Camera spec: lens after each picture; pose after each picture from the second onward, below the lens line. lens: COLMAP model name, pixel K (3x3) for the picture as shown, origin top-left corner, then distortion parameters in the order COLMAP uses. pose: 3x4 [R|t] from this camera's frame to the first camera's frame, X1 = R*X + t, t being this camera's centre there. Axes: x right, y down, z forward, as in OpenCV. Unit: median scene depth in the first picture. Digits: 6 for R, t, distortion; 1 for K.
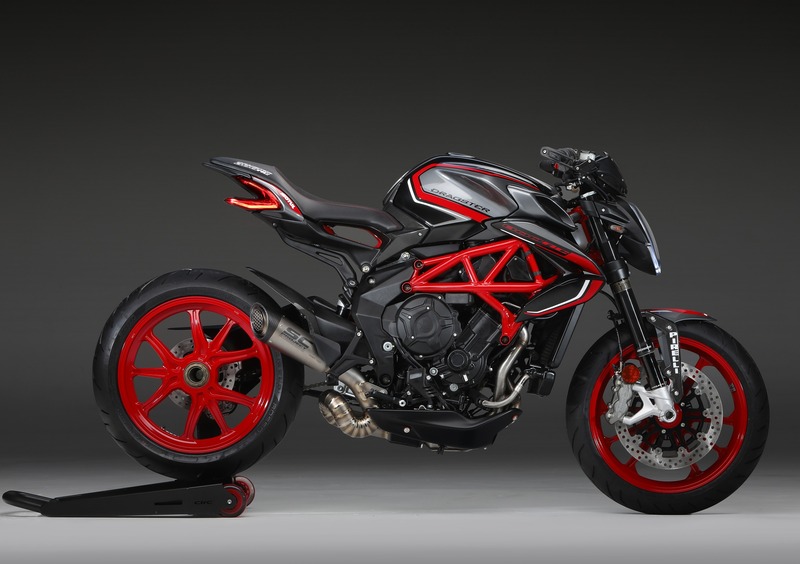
lens RADIAL K [[3748.8, 0, 400.0], [0, 3748.8, 282.0], [0, 0, 1]] dist [0.022302, -6.807085]
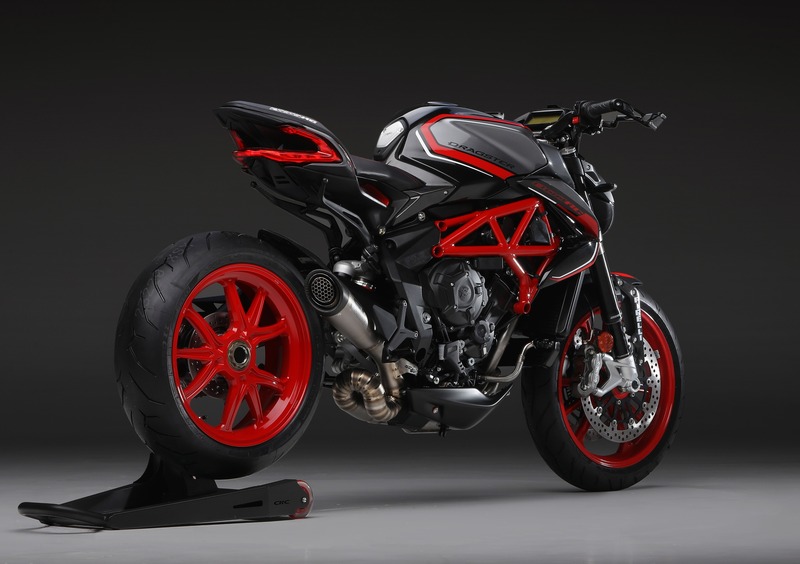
lens RADIAL K [[3748.8, 0, 400.0], [0, 3748.8, 282.0], [0, 0, 1]] dist [0.022302, -6.807085]
pose [[0.712509, -0.010383, 0.701587, -0.633596], [0.003539, 0.999931, 0.011203, -0.001299], [-0.701654, -0.005499, 0.712496, 0.365796]]
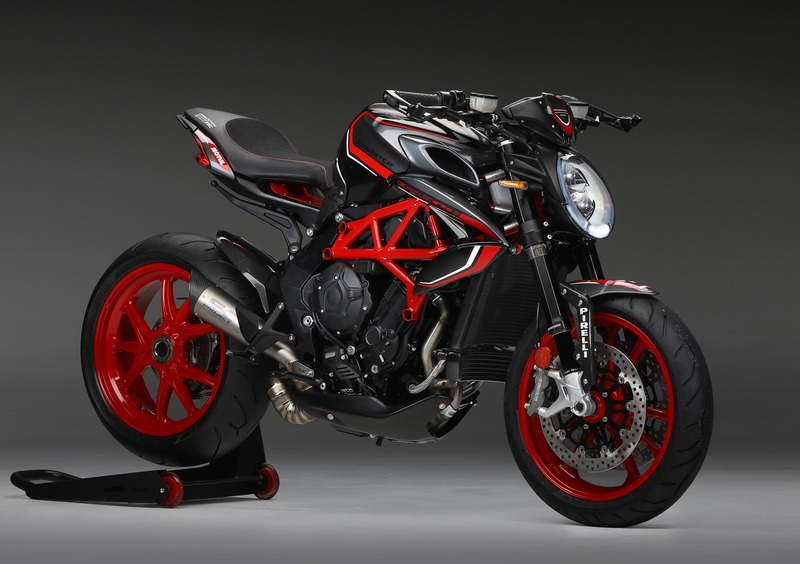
lens RADIAL K [[3748.8, 0, 400.0], [0, 3748.8, 282.0], [0, 0, 1]] dist [0.022302, -6.807085]
pose [[0.812504, 0.006233, -0.582922, 0.524688], [0.003718, 0.999867, 0.015873, -0.005769], [0.582943, -0.015064, 0.812373, 0.298269]]
